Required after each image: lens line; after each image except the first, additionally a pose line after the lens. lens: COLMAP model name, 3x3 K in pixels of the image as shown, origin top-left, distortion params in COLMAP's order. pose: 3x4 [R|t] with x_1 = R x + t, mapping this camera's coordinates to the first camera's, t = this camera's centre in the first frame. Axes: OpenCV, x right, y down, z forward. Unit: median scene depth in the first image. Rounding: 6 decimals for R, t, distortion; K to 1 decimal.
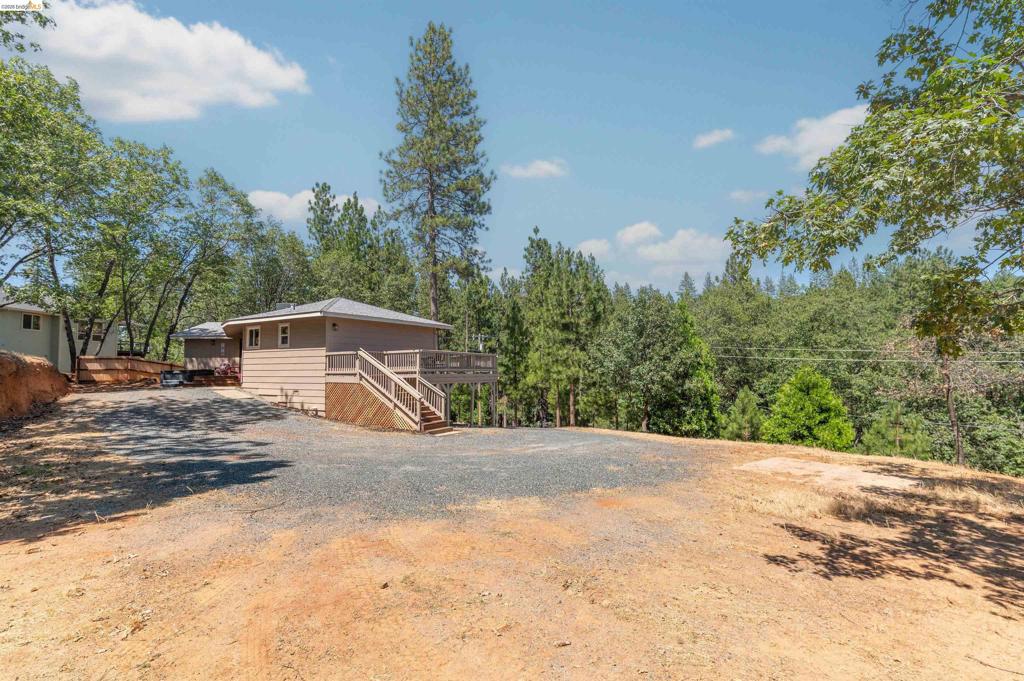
lens RADIAL K [[455.6, 0, 521.2], [0, 455.6, 345.1], [0, 0, 1]] dist [0.004303, 0.000100]
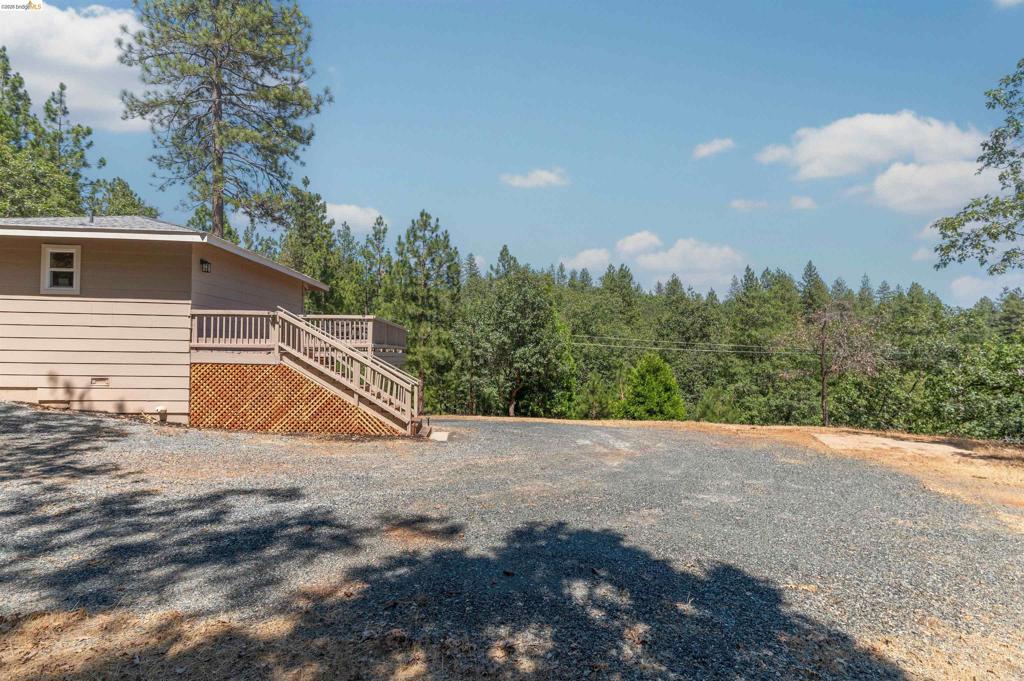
lens RADIAL K [[455.6, 0, 511.4], [0, 455.6, 347.0], [0, 0, 1]] dist [0.004303, 0.000100]
pose [[0.825302, 0.026698, 0.564060, -0.404482], [-0.049852, 0.998426, 0.025684, 0.027337], [-0.562487, -0.049317, 0.825334, 0.304330]]
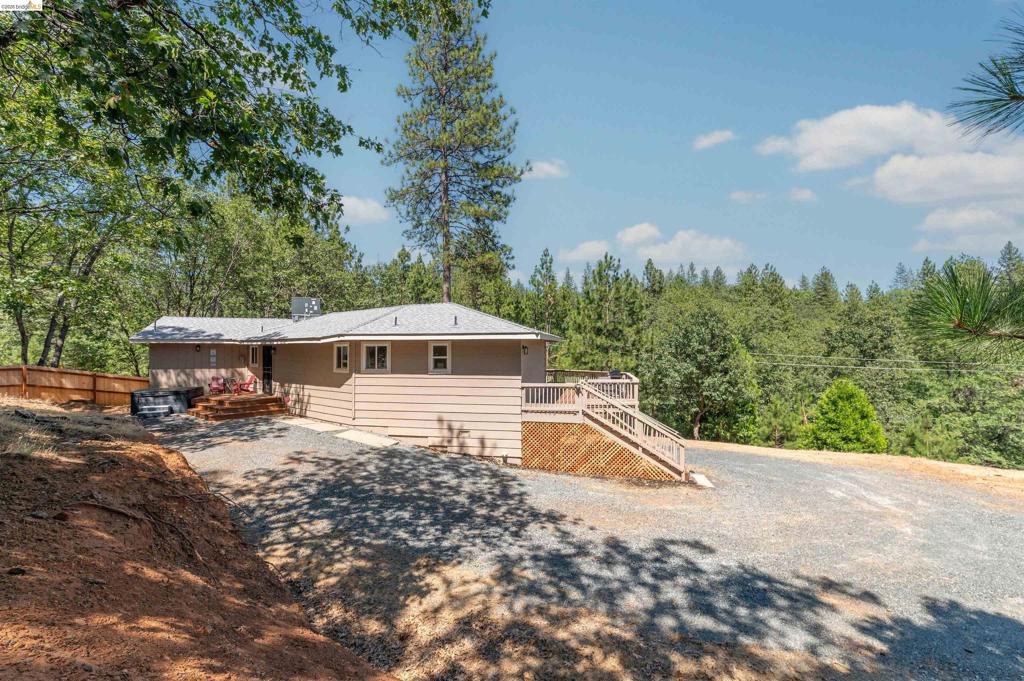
lens RADIAL K [[441.7, 0, 517.7], [0, 441.7, 340.7], [0, 0, 1]] dist [-0.000386, 0.000290]
pose [[0.941371, 0.012191, 0.337152, -0.667961], [-0.021881, 0.999449, 0.024957, -0.073077], [-0.336662, -0.030871, 0.941120, 0.278606]]
